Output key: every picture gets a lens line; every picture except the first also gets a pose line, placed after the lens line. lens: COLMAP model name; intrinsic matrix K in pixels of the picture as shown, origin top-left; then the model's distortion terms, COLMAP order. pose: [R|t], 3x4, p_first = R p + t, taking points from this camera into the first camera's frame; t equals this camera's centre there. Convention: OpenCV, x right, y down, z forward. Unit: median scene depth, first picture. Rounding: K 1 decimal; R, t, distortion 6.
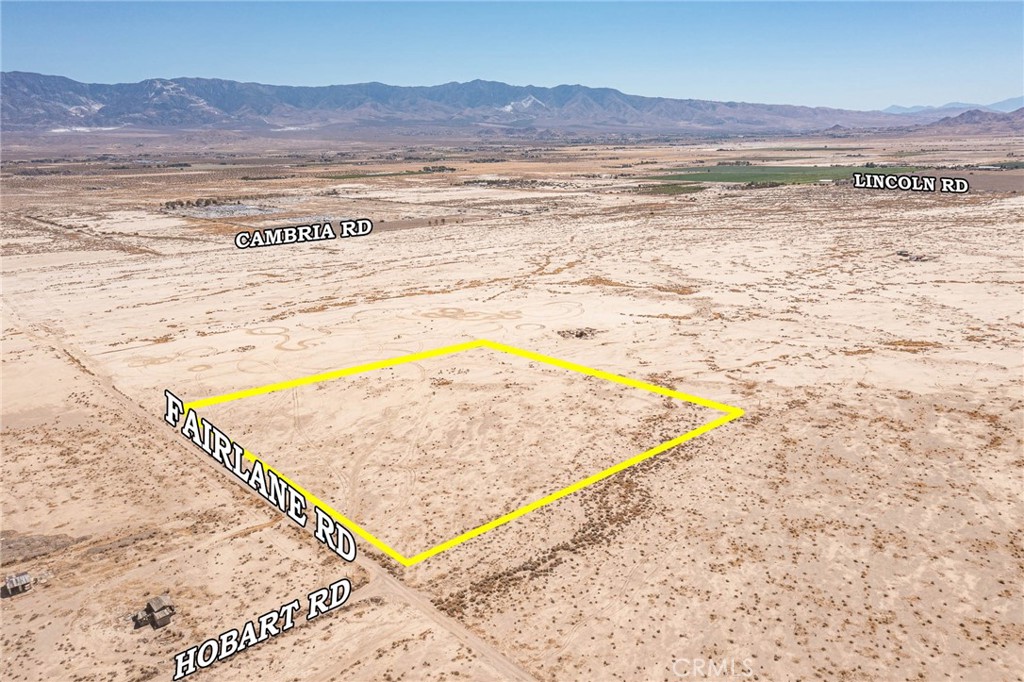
lens RADIAL K [[818.6, 0, 510.0], [0, 818.6, 289.4], [0, 0, 1]] dist [-0.000180, -0.006753]
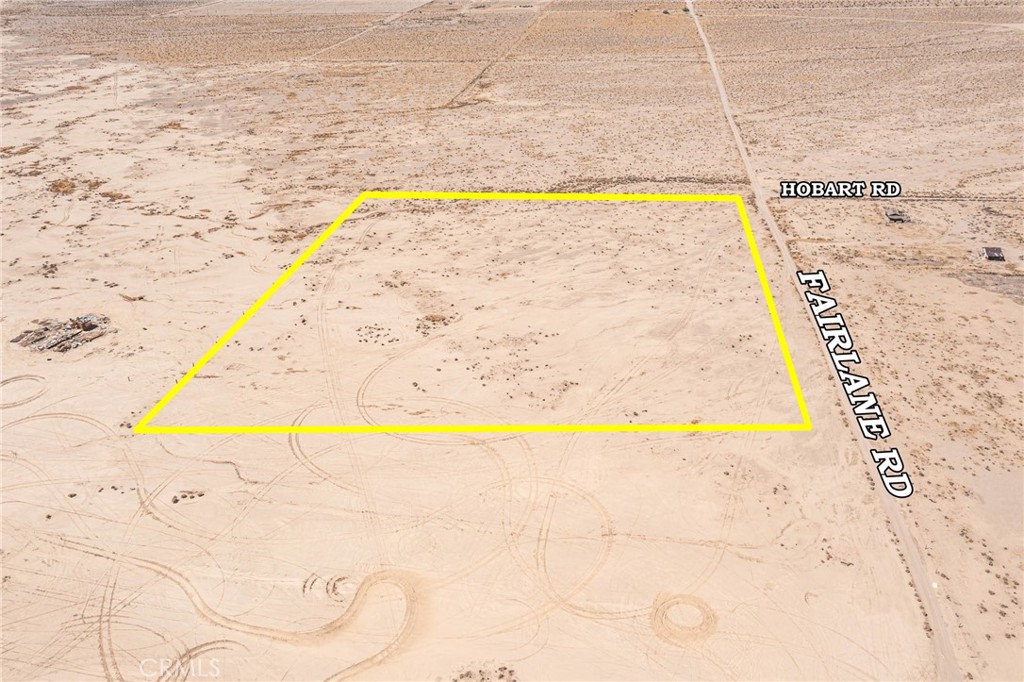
lens RADIAL K [[813.8, 0, 514.8], [0, 813.8, 323.4], [0, 0, 1]] dist [-0.007275, -0.002209]
pose [[-0.652327, -0.304828, 0.693937, -0.620476], [0.179721, 0.827240, 0.532329, -0.238790], [-0.736322, 0.471967, -0.484847, 1.348148]]
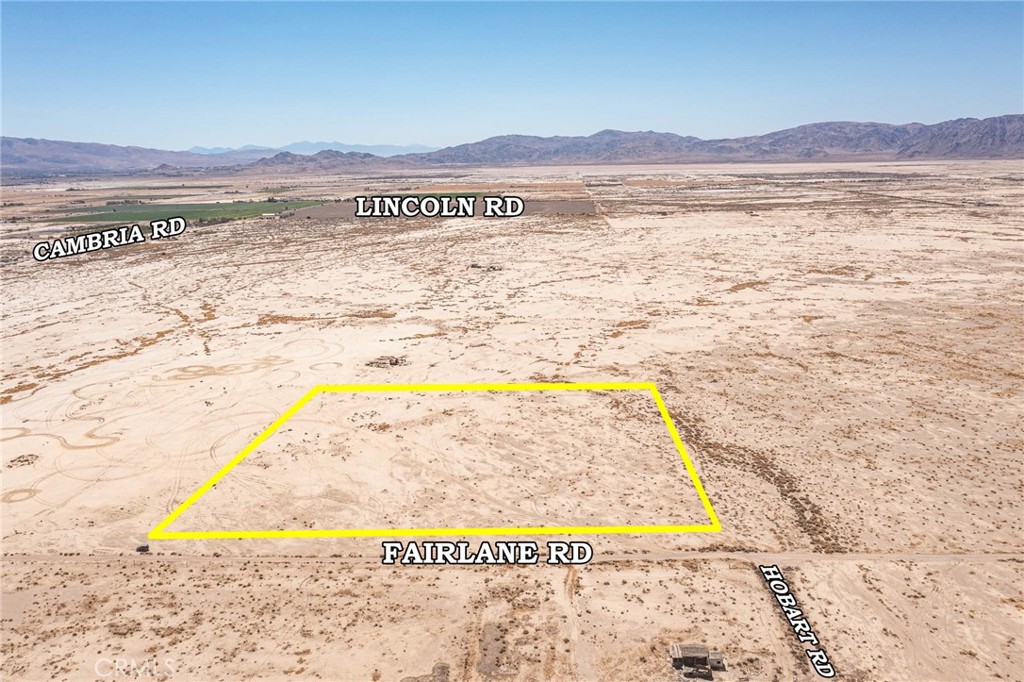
lens RADIAL K [[813.8, 0, 514.8], [0, 813.8, 323.4], [0, 0, 1]] dist [-0.007275, -0.002209]
pose [[0.696192, -0.132127, 0.705592, -0.636141], [0.136038, 0.989388, 0.051044, -0.027371], [-0.704848, 0.060451, 0.706778, 0.263589]]
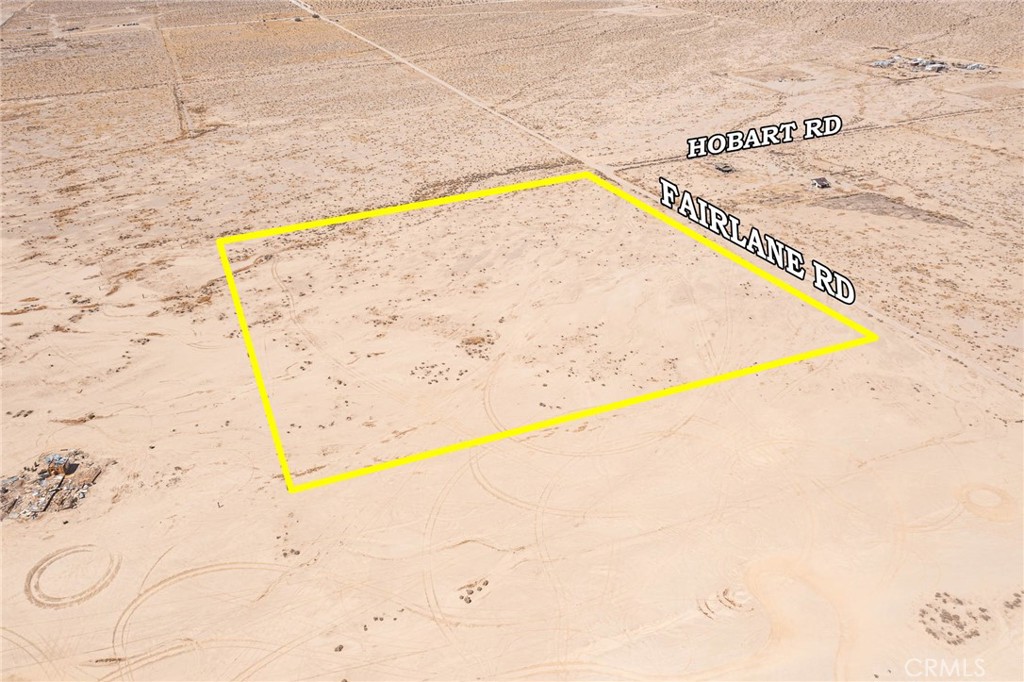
lens RADIAL K [[813.8, 0, 514.8], [0, 813.8, 323.4], [0, 0, 1]] dist [-0.007275, -0.002209]
pose [[-0.950479, -0.092129, 0.296820, -0.310185], [0.109394, 0.794760, 0.596984, -0.280520], [-0.290900, 0.599891, -0.745324, 1.528261]]
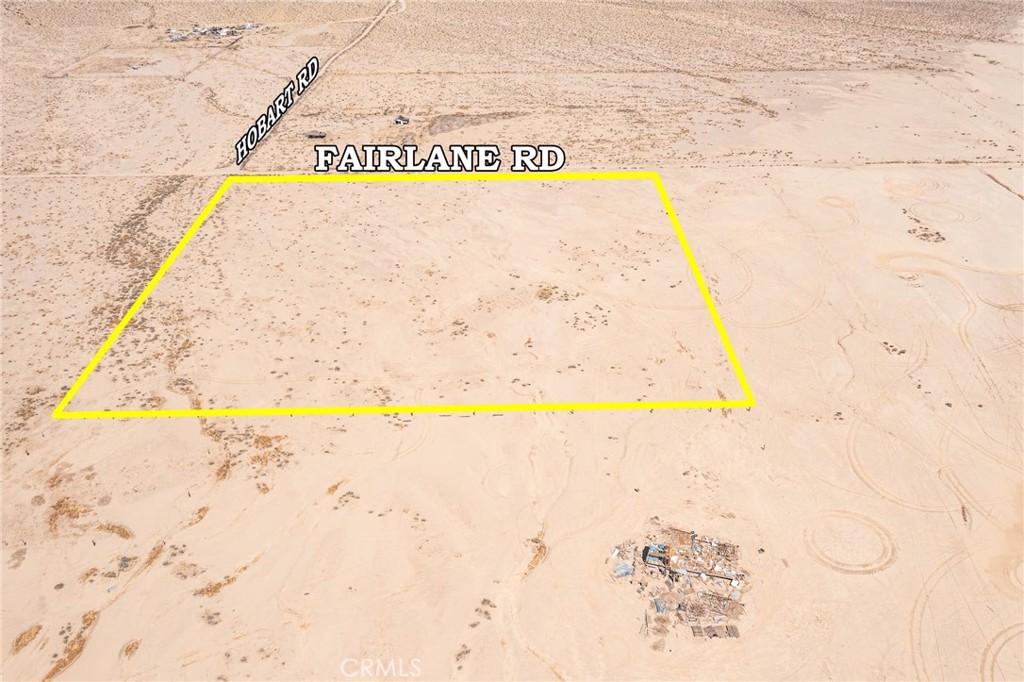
lens RADIAL K [[813.8, 0, 514.8], [0, 813.8, 323.4], [0, 0, 1]] dist [-0.007275, -0.002209]
pose [[-0.654272, 0.407330, -0.637190, 0.377732], [-0.106099, 0.784781, 0.610623, -0.274348], [0.748780, 0.467119, -0.470243, 1.368856]]
